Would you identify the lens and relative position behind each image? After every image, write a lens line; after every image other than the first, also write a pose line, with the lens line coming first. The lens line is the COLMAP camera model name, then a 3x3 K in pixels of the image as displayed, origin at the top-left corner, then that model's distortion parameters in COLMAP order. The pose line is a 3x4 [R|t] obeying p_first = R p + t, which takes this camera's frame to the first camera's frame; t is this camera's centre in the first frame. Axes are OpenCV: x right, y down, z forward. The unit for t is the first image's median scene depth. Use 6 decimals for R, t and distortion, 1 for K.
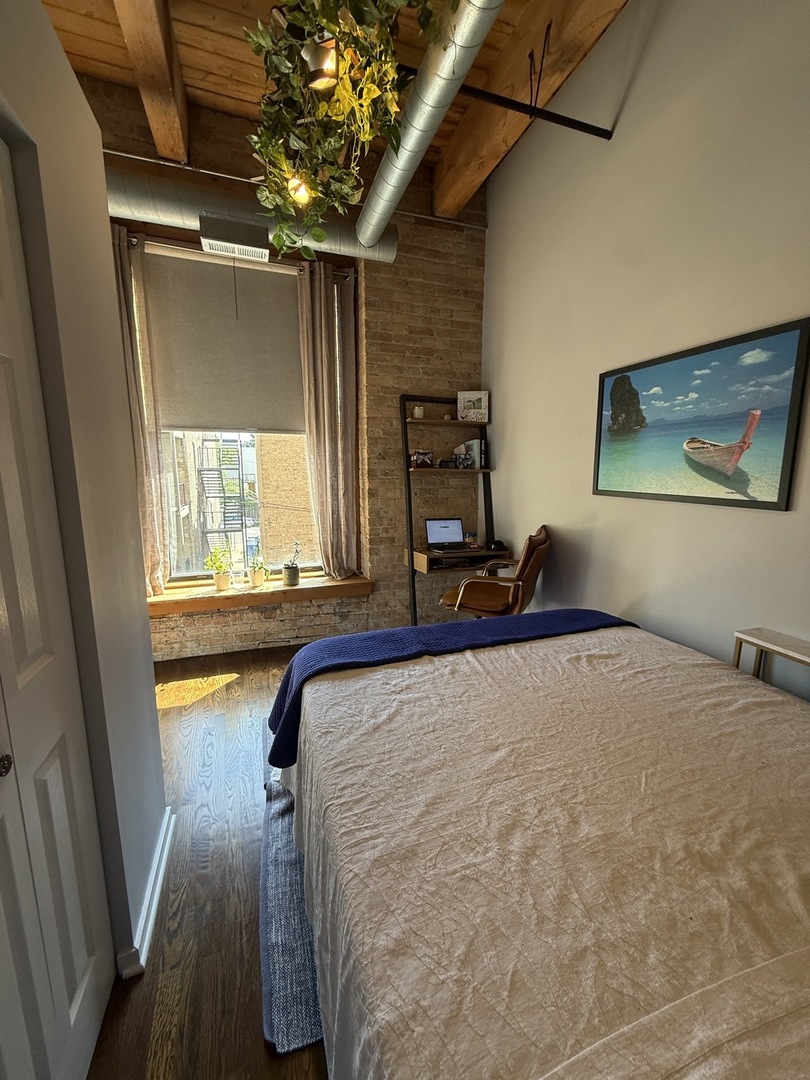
lens RADIAL K [[431.4, 0, 406.3], [0, 431.4, 537.1], [0, 0, 1]] dist [-0.000401, -0.000040]
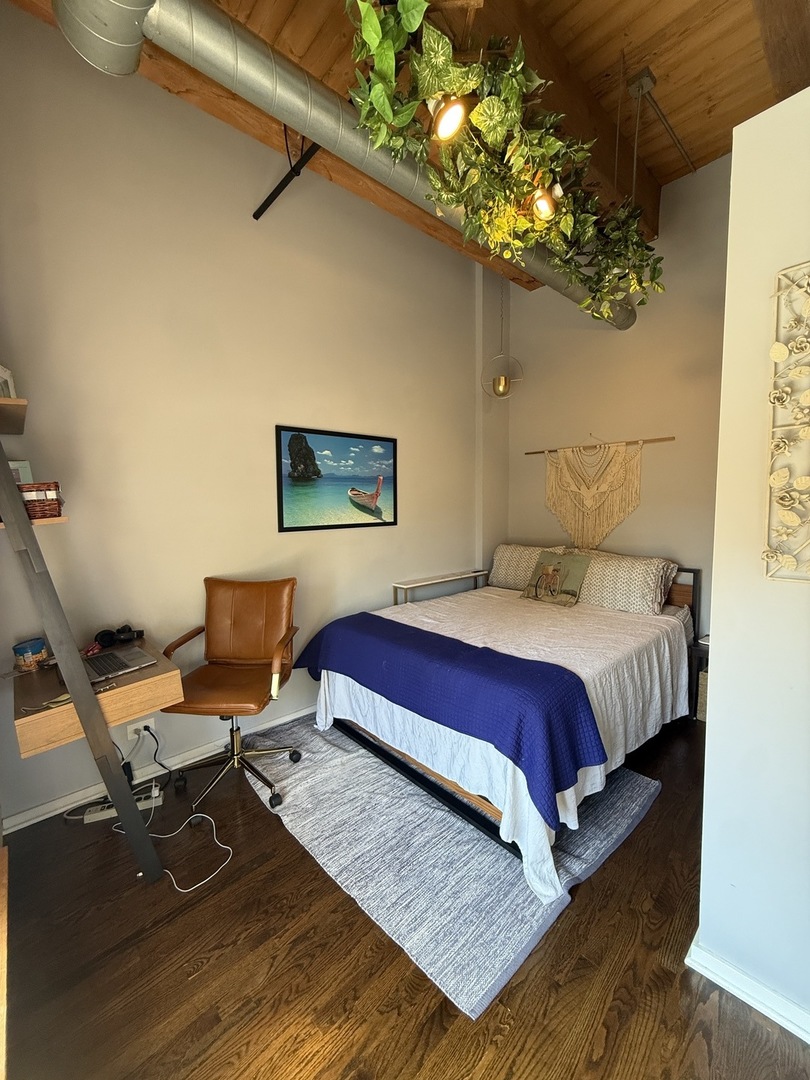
lens RADIAL K [[431.4, 0, 403.7], [0, 431.4, 539.5], [0, 0, 1]] dist [-0.000401, -0.000040]
pose [[-0.393653, -0.074081, 0.916269, -0.902040], [0.162732, 0.975389, 0.148775, -0.249522], [-0.904741, 0.207672, -0.371910, 1.458677]]
